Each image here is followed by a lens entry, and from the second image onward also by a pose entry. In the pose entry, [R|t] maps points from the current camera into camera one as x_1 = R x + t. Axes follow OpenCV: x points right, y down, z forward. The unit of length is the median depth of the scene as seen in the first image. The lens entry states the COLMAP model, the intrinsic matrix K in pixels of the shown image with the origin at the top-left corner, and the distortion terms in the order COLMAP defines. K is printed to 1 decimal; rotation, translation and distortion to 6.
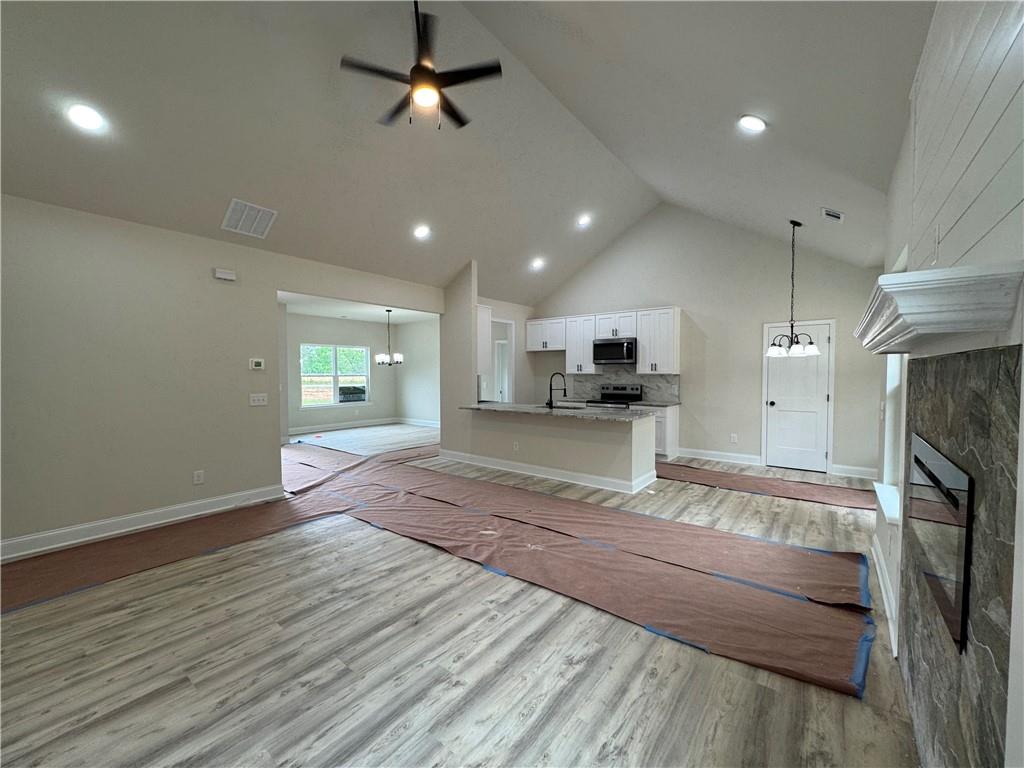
lens RADIAL K [[409.8, 0, 512.0], [0, 409.8, 384.0], [0, 0, 1]] dist [-0.003064, 0.000587]
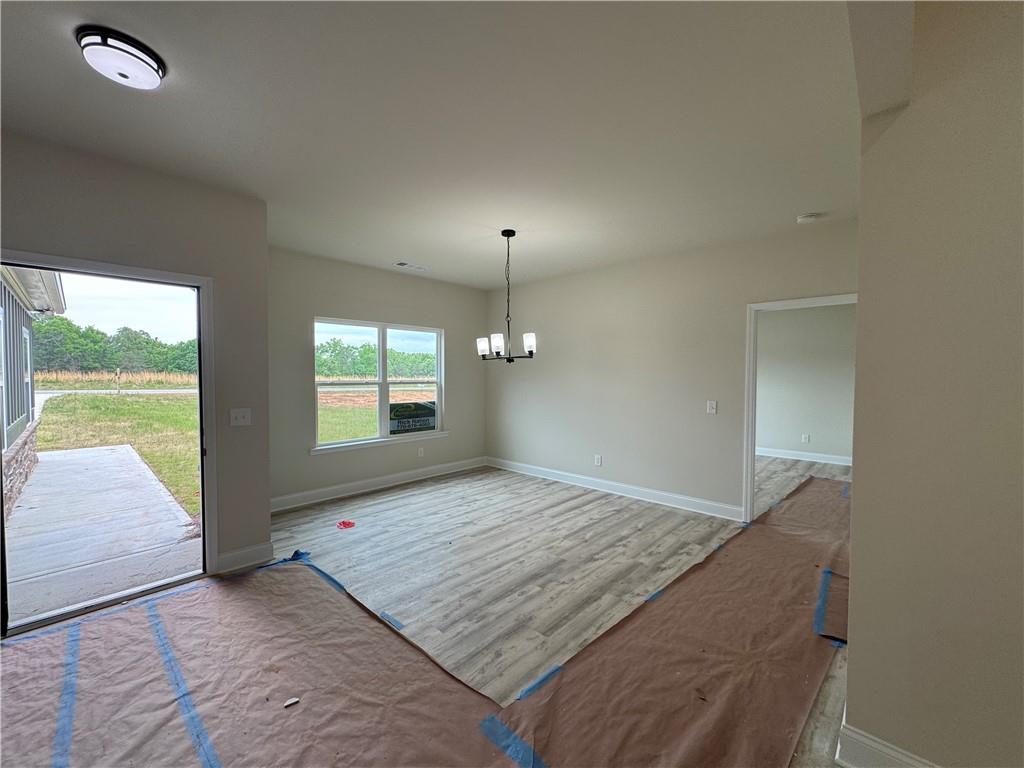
lens RADIAL K [[409.8, 0, 512.0], [0, 409.8, 384.0], [0, 0, 1]] dist [-0.003064, 0.000587]
pose [[0.996068, 0.008238, -0.088213, -0.530487], [-0.008730, 0.999948, -0.005201, -0.041987], [0.088165, 0.005951, 0.996088, 1.184656]]
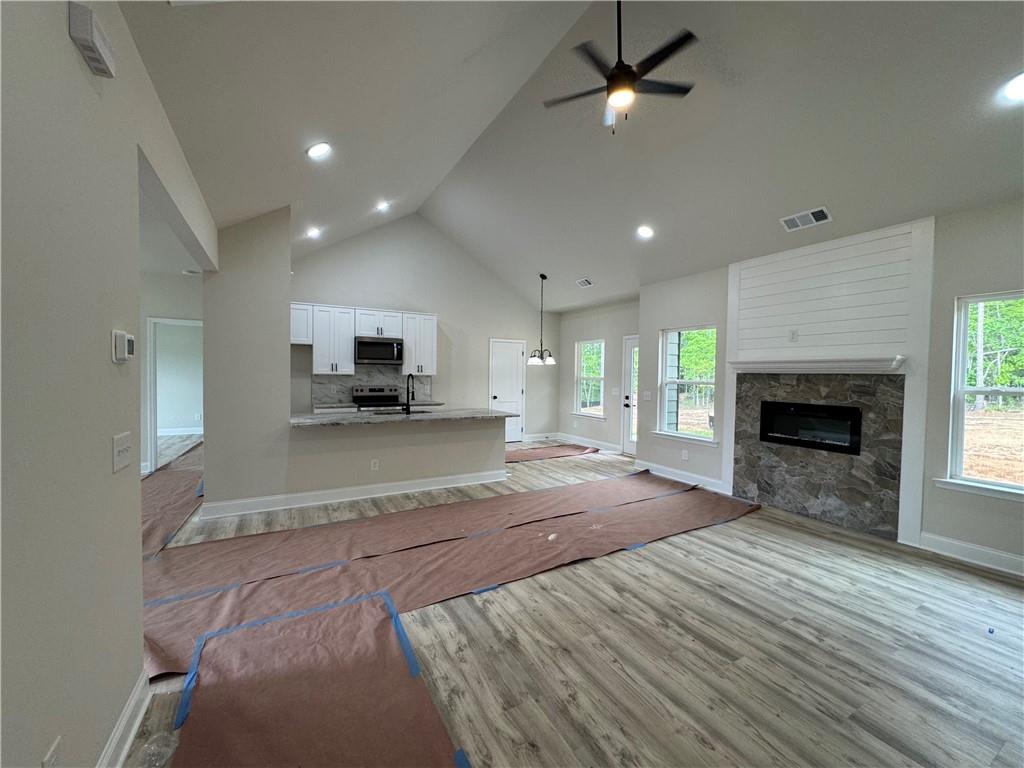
lens RADIAL K [[409.8, 0, 512.0], [0, 409.8, 384.0], [0, 0, 1]] dist [-0.003064, 0.000587]
pose [[0.385363, -0.016578, 0.922616, -0.837826], [0.014033, 0.999828, 0.012104, -0.017598], [-0.922658, 0.008283, 0.385530, 0.587532]]
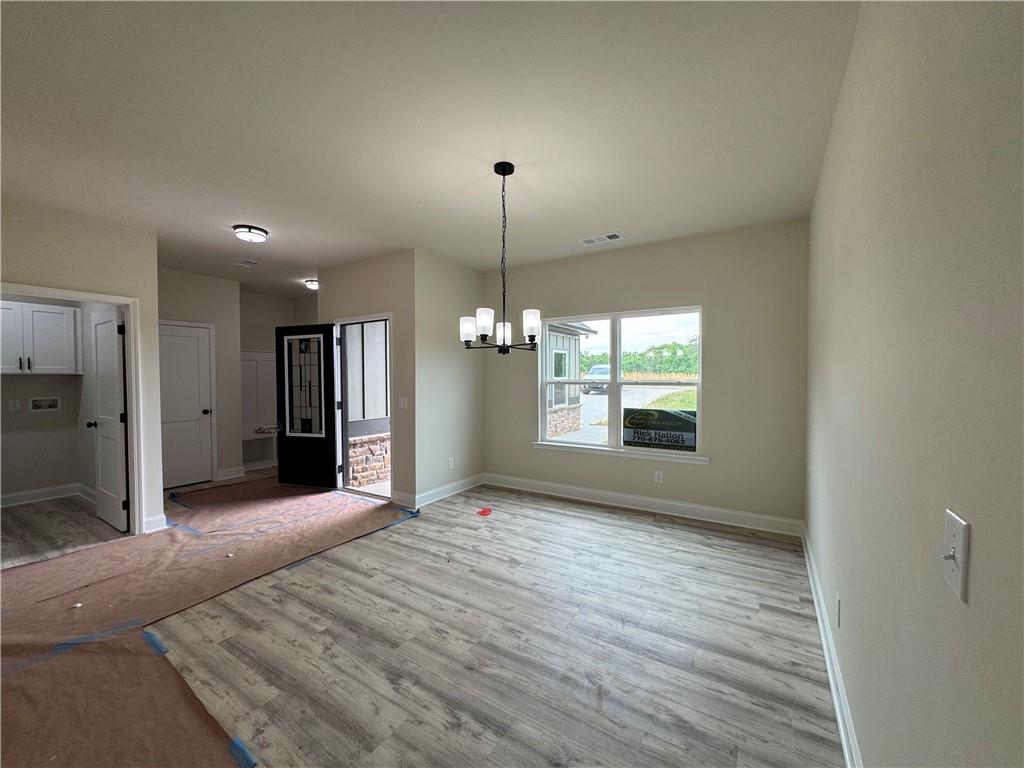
lens RADIAL K [[409.8, 0, 512.0], [0, 409.8, 384.0], [0, 0, 1]] dist [-0.003064, 0.000587]
pose [[0.101215, 0.022958, -0.994600, -0.002338], [-0.027459, 0.999417, 0.020275, -0.060129], [0.994486, 0.025259, 0.101787, 2.007669]]
